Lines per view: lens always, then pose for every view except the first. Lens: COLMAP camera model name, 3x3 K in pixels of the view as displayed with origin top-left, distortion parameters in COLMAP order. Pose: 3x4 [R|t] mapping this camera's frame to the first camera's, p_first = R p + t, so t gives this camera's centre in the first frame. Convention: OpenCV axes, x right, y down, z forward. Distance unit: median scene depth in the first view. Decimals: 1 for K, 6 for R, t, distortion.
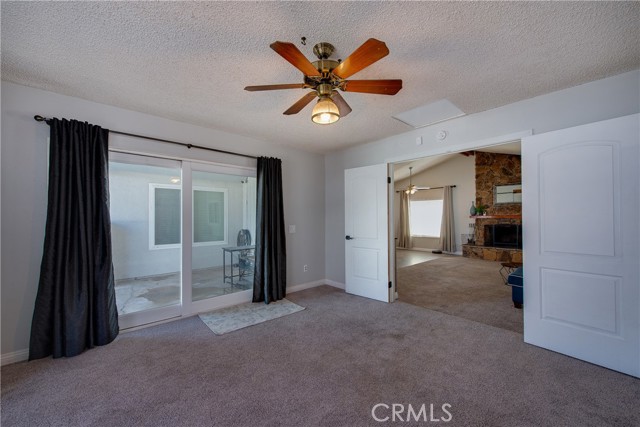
lens RADIAL K [[249.6, 0, 320.0], [0, 249.6, 213.5], [0, 0, 1]] dist [0.000309, -0.000206]
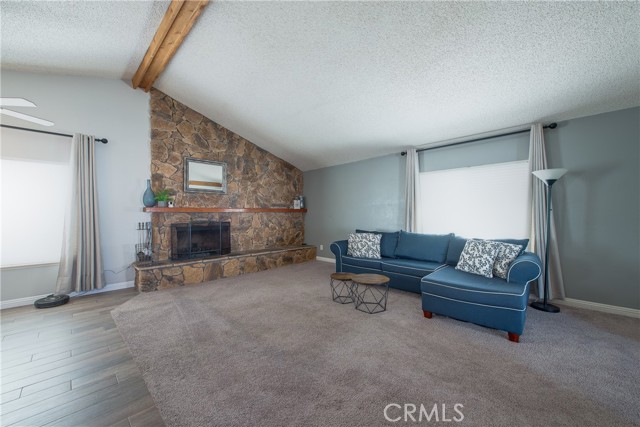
lens RADIAL K [[249.6, 0, 320.0], [0, 249.6, 213.5], [0, 0, 1]] dist [0.000309, -0.000206]
pose [[-0.074433, 0.006174, 0.997207, 0.067090], [-0.013475, 0.999883, -0.007196, 0.020708], [-0.997135, -0.013973, -0.074341, 0.683664]]
